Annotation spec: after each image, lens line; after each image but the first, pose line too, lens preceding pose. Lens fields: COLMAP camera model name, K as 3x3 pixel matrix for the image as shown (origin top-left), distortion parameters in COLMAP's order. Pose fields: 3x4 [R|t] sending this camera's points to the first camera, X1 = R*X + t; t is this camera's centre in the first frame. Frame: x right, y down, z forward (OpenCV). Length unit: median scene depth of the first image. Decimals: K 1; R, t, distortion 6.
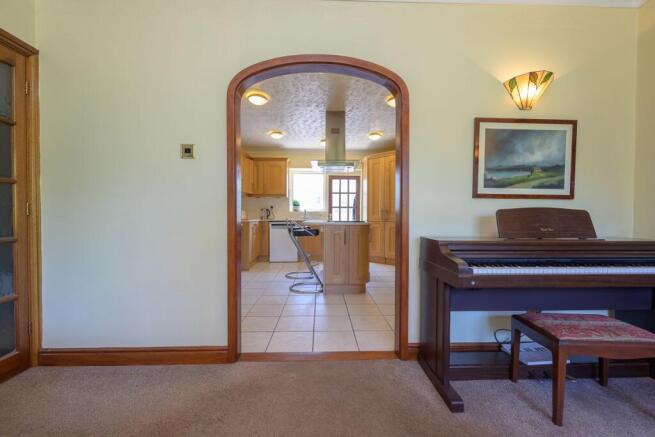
lens RADIAL K [[259.6, 0, 327.5], [0, 259.6, 218.5], [0, 0, 1]] dist [-0.002682, -0.000145]
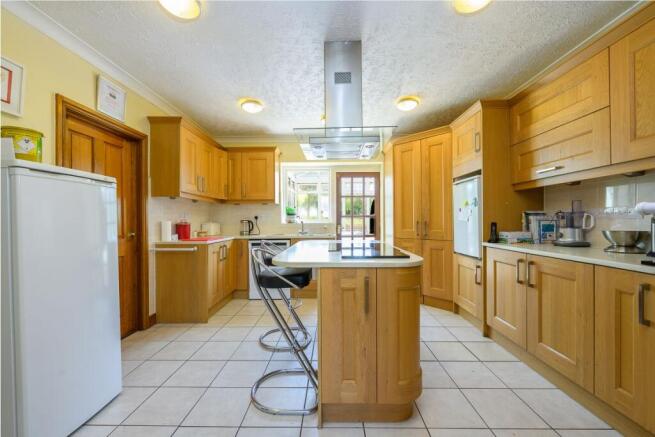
lens RADIAL K [[260.0, 0, 327.0], [0, 260.0, 220.5], [0, 0, 1]] dist [-0.004111, -0.000092]
pose [[0.998872, -0.010287, -0.046352, 0.022777], [0.009766, 0.999887, -0.011456, -0.049384], [0.046465, 0.010991, 0.998859, 0.562418]]
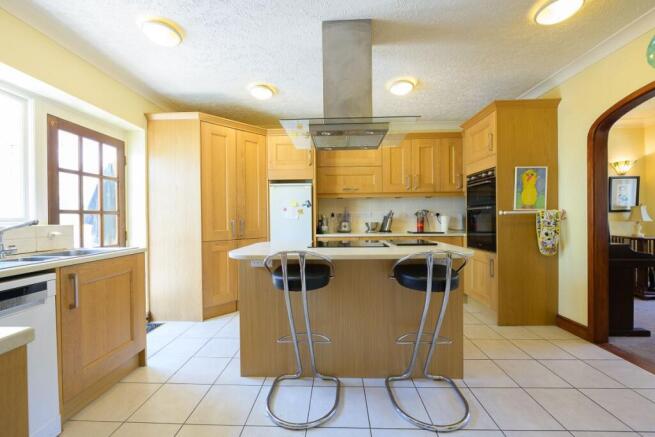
lens RADIAL K [[260.0, 0, 327.0], [0, 260.0, 220.5], [0, 0, 1]] dist [-0.004111, -0.000092]
pose [[0.064851, -0.013756, 0.997800, -0.586732], [0.022032, 0.999681, 0.012350, -0.056435], [-0.997652, 0.021182, 0.065133, 1.251111]]
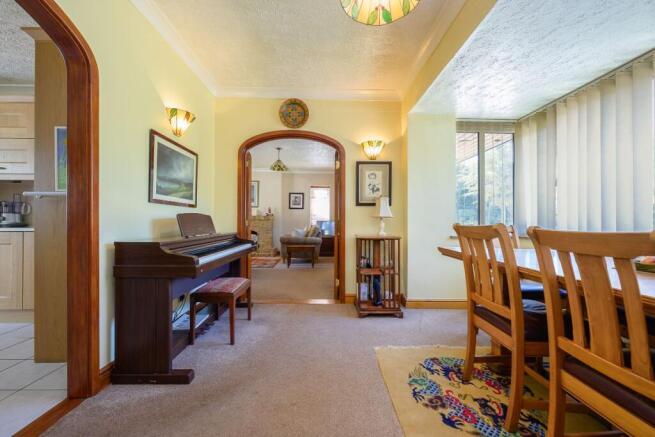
lens RADIAL K [[260.0, 0, 327.0], [0, 260.0, 220.5], [0, 0, 1]] dist [-0.004111, -0.000092]
pose [[0.012670, -0.003144, 0.999915, -0.278973], [0.008179, 0.999962, 0.003040, -0.000356], [-0.999886, 0.008140, 0.012695, 0.136516]]
